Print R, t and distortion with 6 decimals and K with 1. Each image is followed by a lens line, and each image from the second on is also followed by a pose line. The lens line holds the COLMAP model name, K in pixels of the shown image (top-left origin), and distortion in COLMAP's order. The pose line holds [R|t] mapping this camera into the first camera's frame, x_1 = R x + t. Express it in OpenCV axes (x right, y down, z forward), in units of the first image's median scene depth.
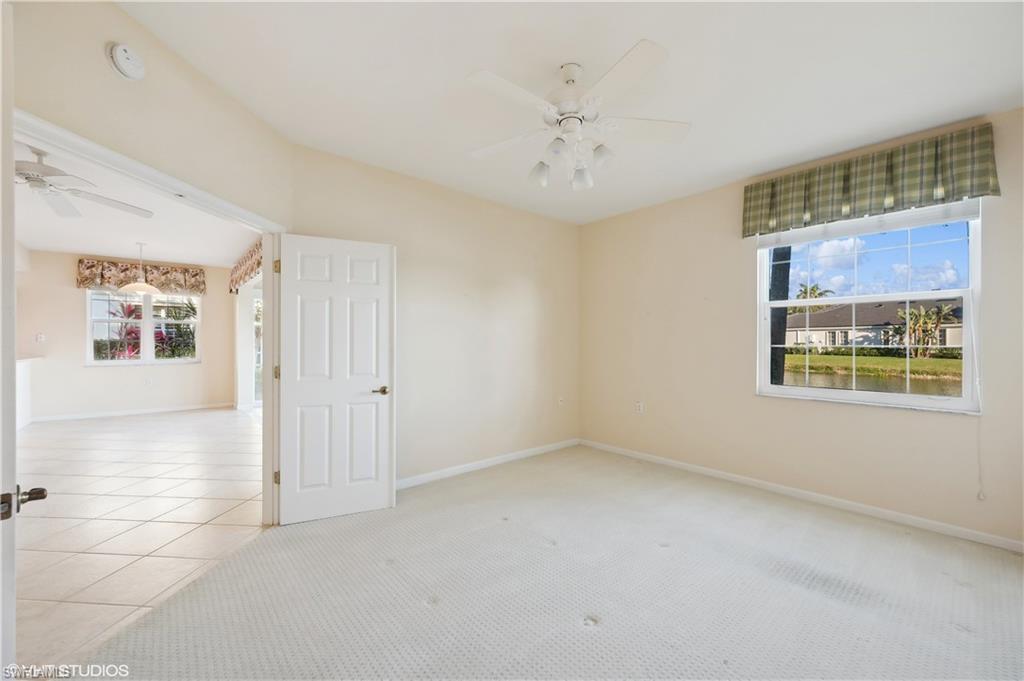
lens RADIAL K [[411.2, 0, 511.3], [0, 411.2, 335.4], [0, 0, 1]] dist [0.001477, -0.000743]
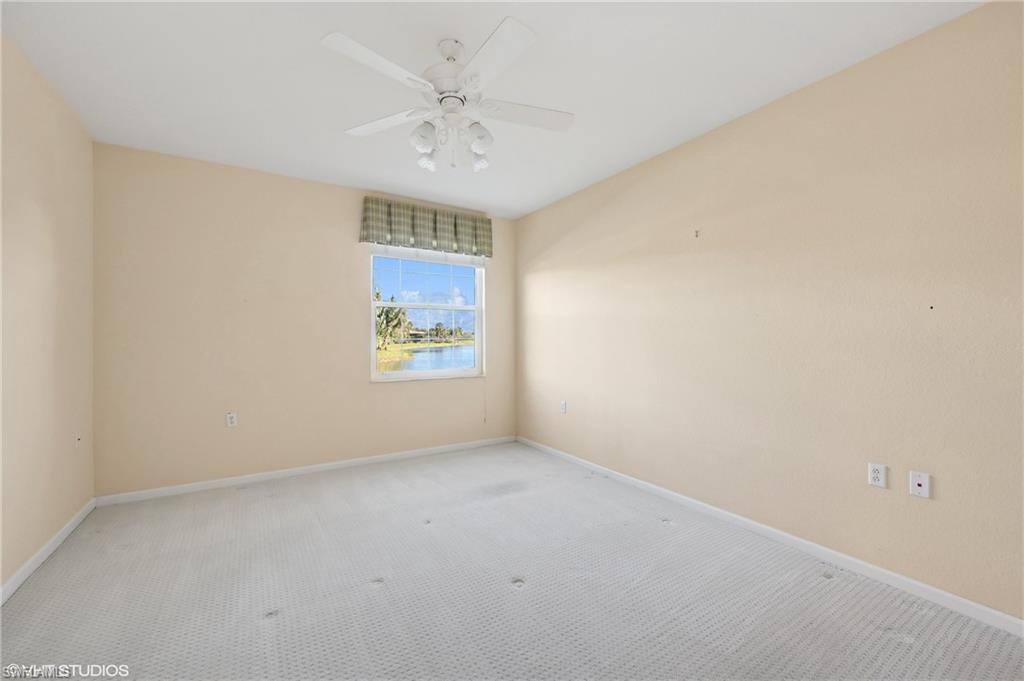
lens RADIAL K [[411.2, 0, 512.2], [0, 411.2, 334.5], [0, 0, 1]] dist [0.001477, -0.000743]
pose [[0.139883, 0.008362, 0.990133, -0.585360], [-0.011667, 0.999909, -0.006797, 0.018693], [-0.990099, -0.010602, 0.139968, 0.548272]]
